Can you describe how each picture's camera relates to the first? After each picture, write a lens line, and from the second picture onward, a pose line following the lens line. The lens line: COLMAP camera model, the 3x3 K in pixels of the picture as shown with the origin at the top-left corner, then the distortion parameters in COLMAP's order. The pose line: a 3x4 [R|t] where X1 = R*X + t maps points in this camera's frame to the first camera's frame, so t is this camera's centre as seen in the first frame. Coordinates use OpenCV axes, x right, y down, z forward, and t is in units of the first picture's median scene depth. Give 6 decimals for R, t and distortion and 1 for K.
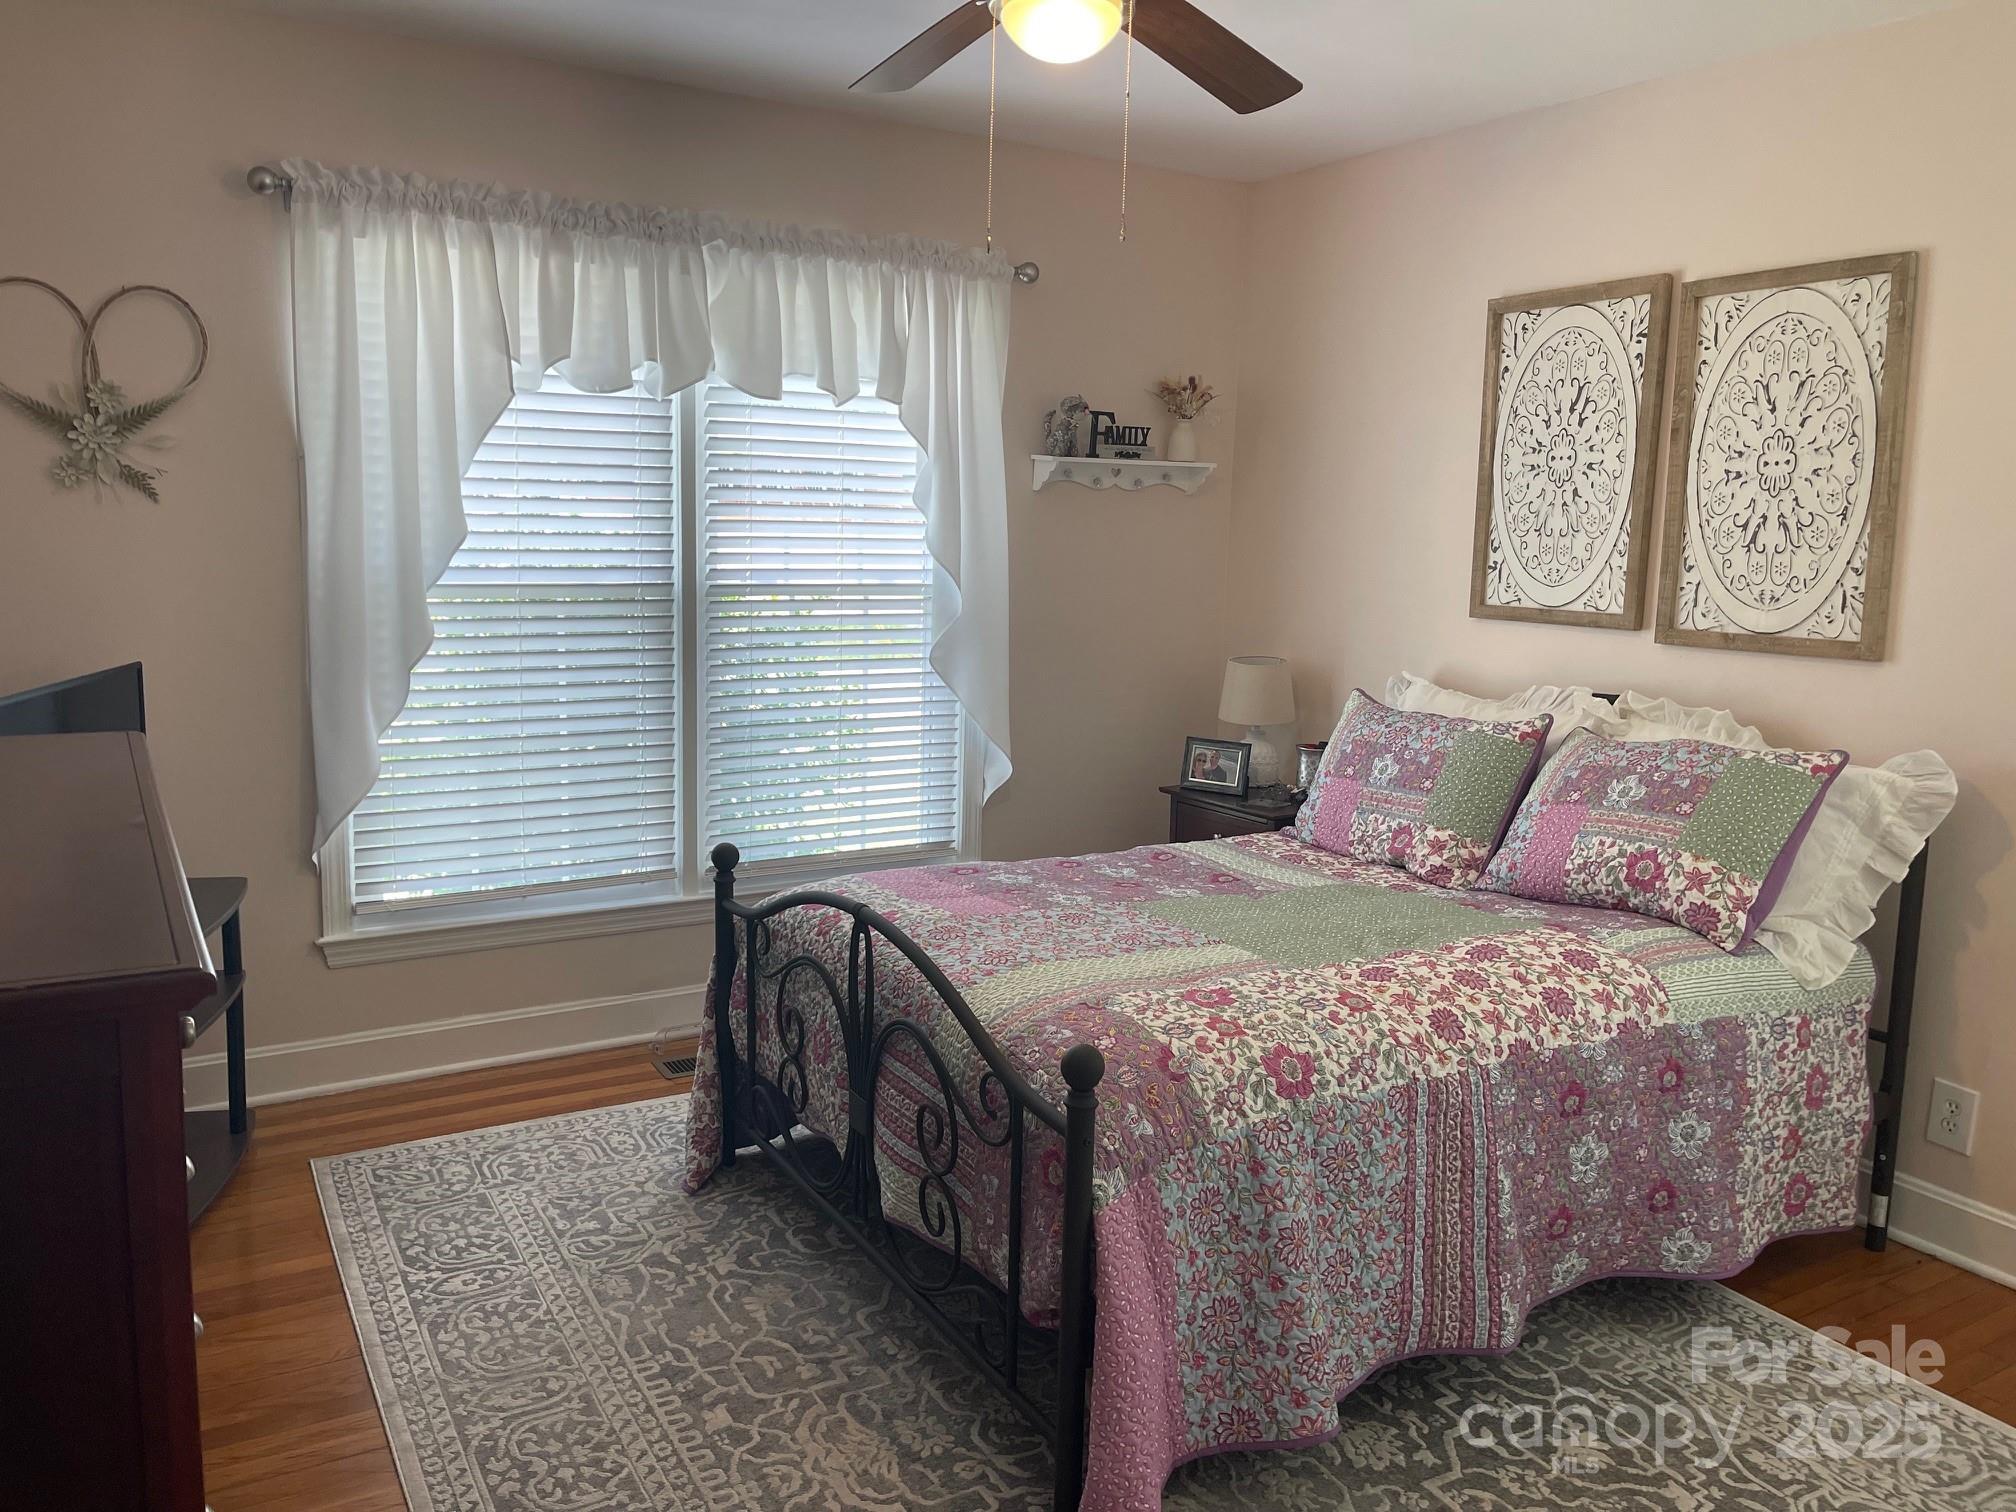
lens RADIAL K [[1532.6, 0, 1009.7], [0, 1532.6, 749.4], [0, 0, 1]] dist [0.053245, -0.083609]
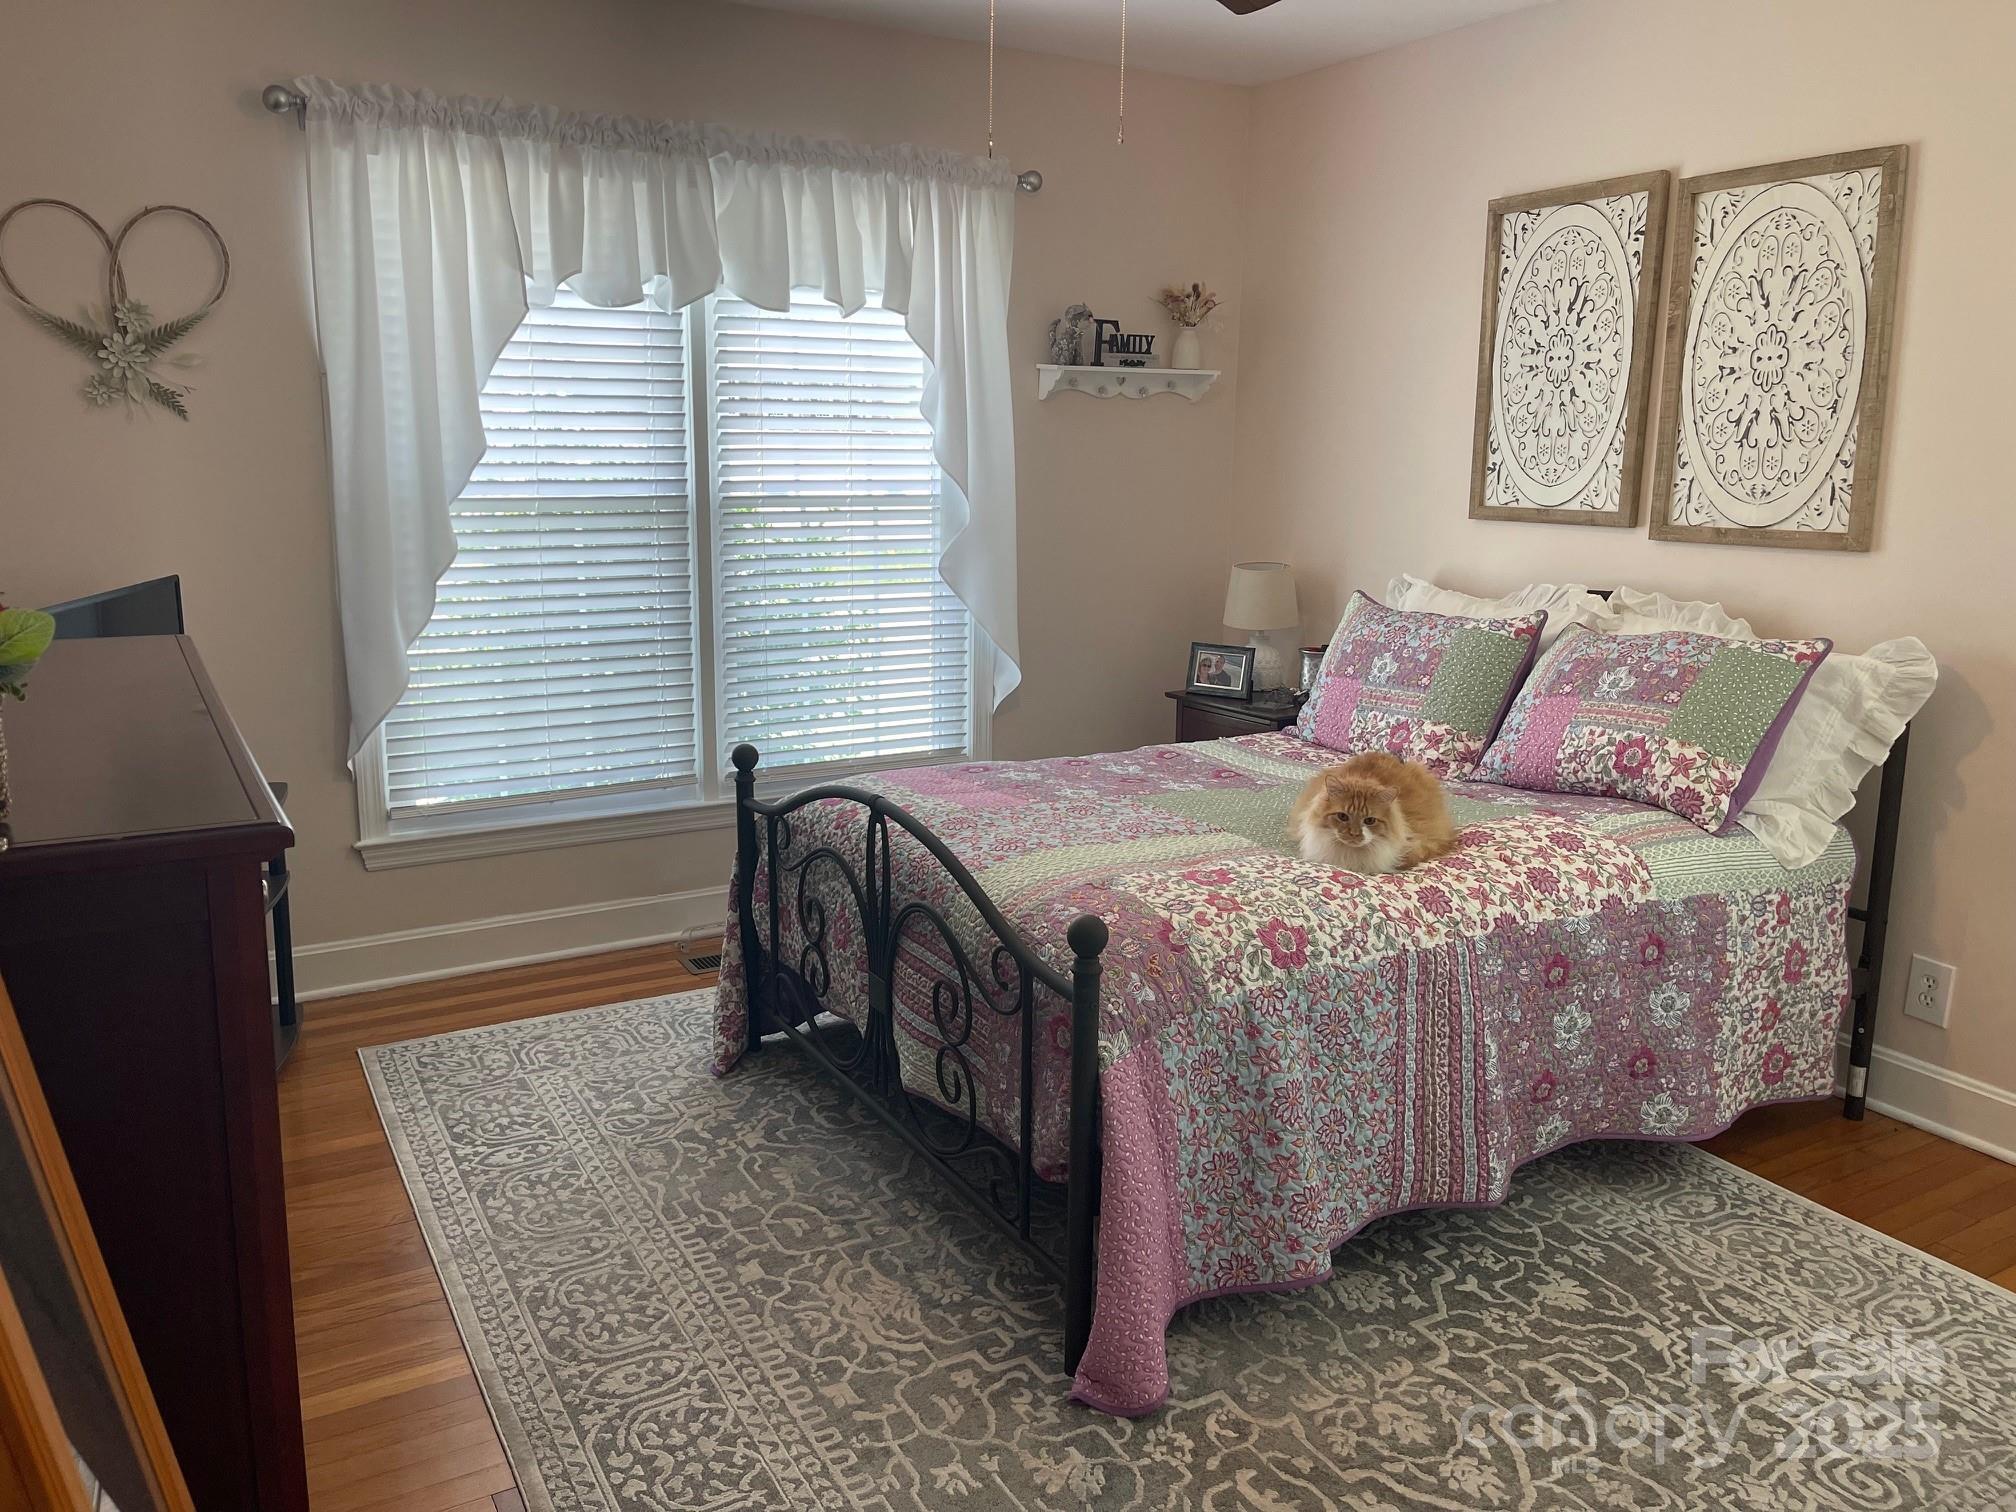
lens RADIAL K [[1532.6, 0, 1004.9], [0, 1532.6, 755.7], [0, 0, 1]] dist [0.053245, -0.083609]
pose [[0.999869, -0.011456, -0.011425, 0.002356], [0.012042, 0.998545, 0.052570, 0.016404], [0.010806, -0.052701, 0.998552, -0.034276]]
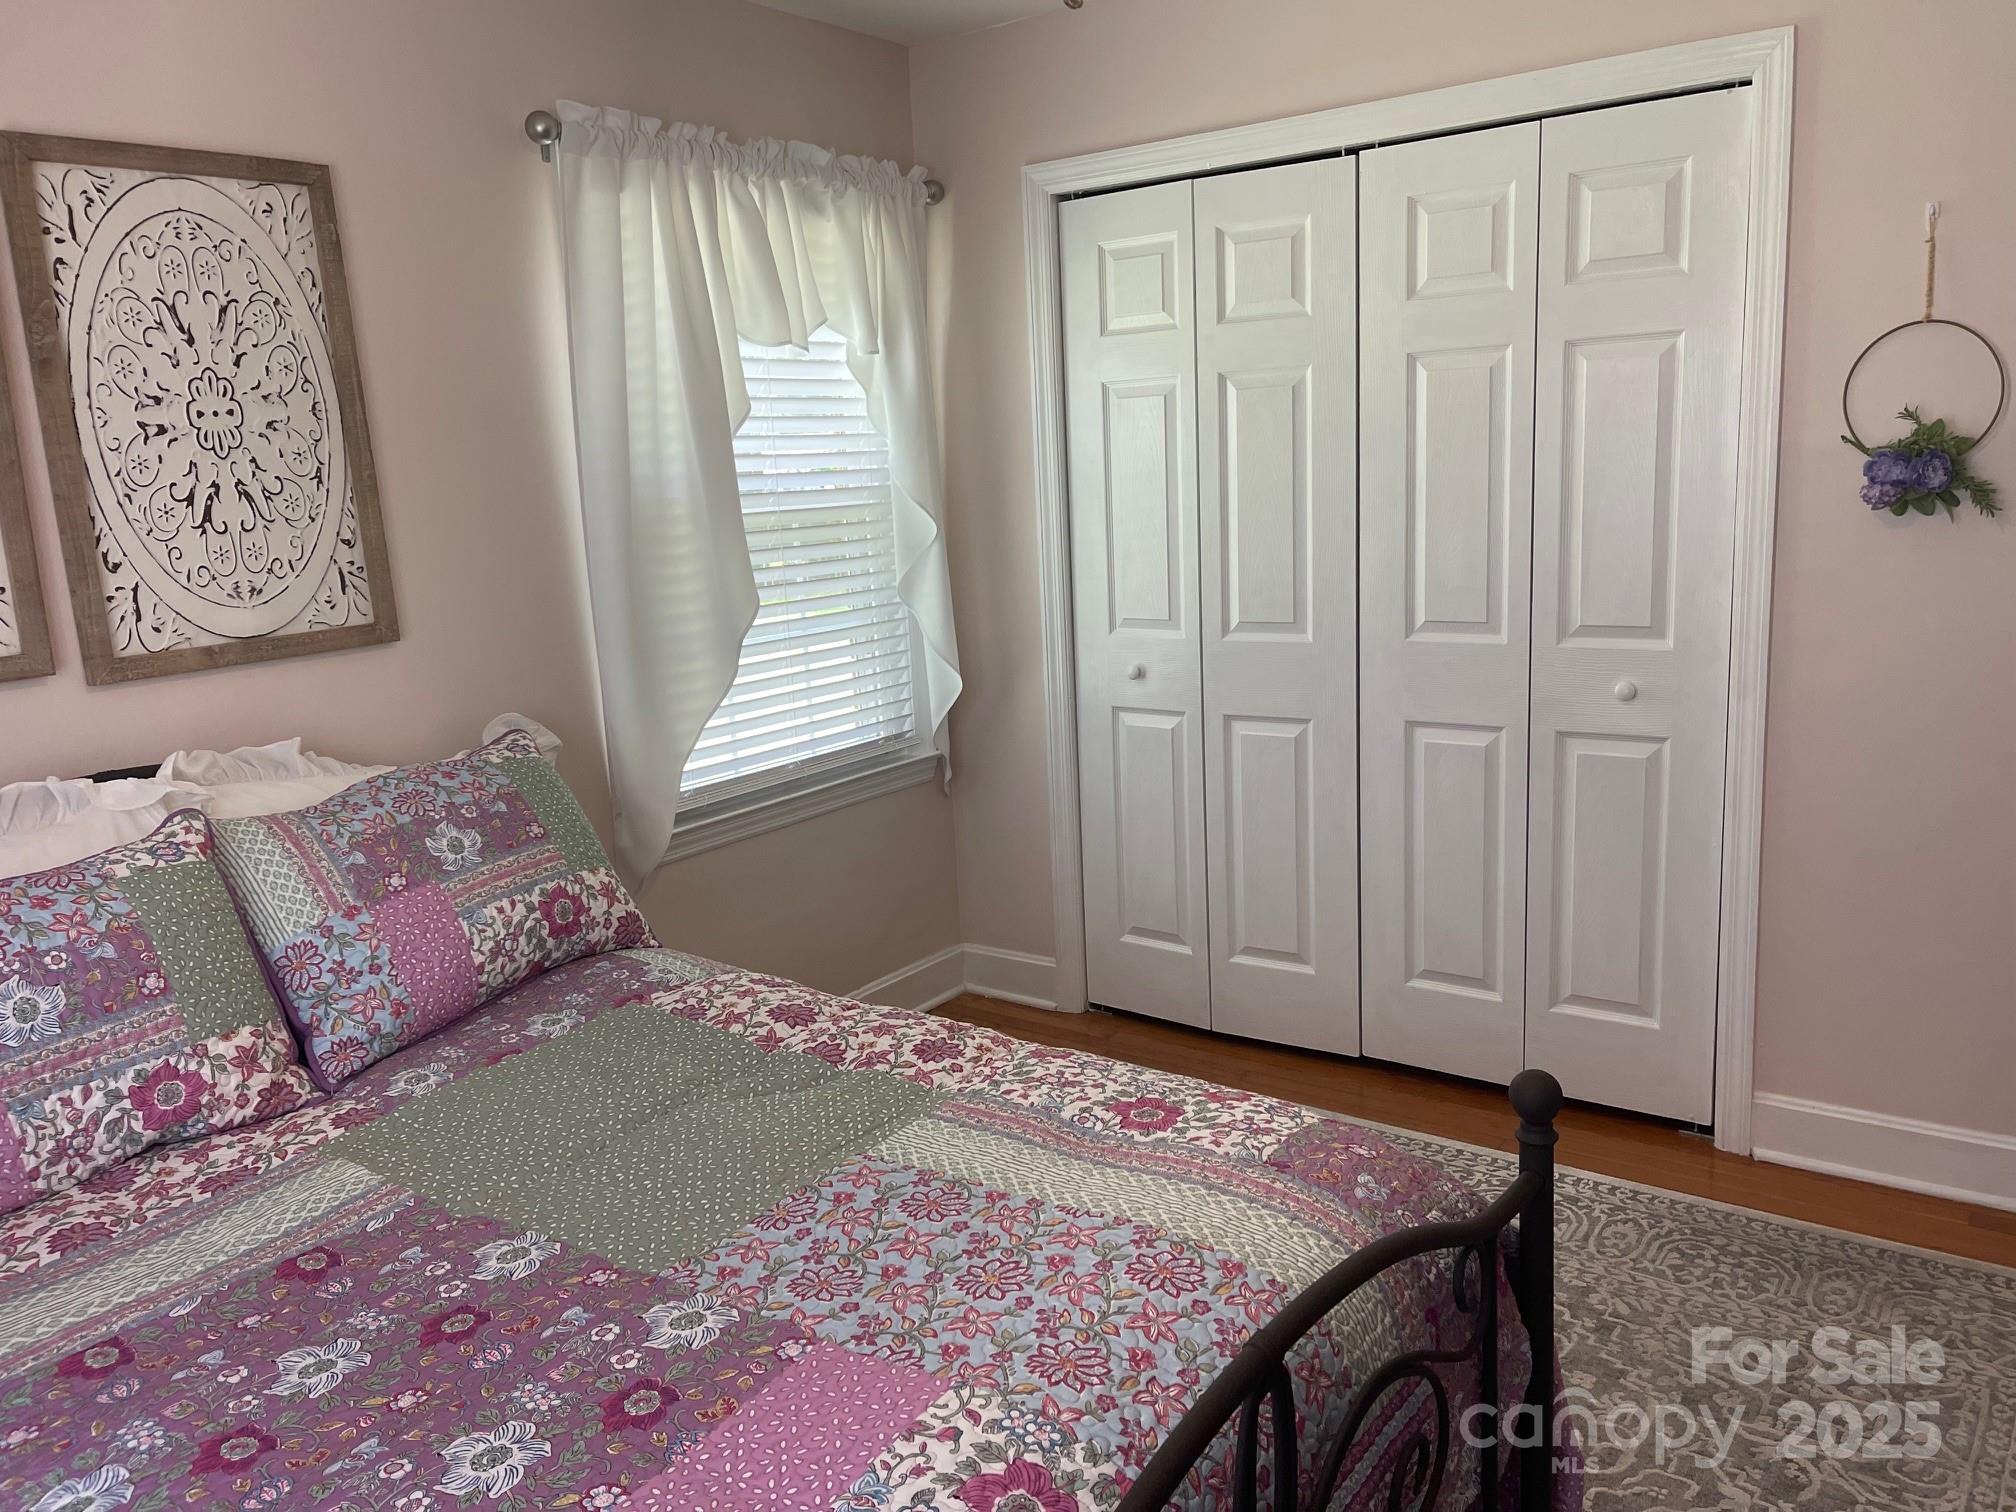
lens RADIAL K [[1532.6, 0, 1010.0], [0, 1532.6, 741.4], [0, 0, 1]] dist [0.053245, -0.083609]
pose [[-0.403723, -0.173246, 0.898328, -0.367785], [0.173695, 0.949534, 0.261182, -0.164851], [-0.898241, 0.261480, -0.353257, 0.970634]]
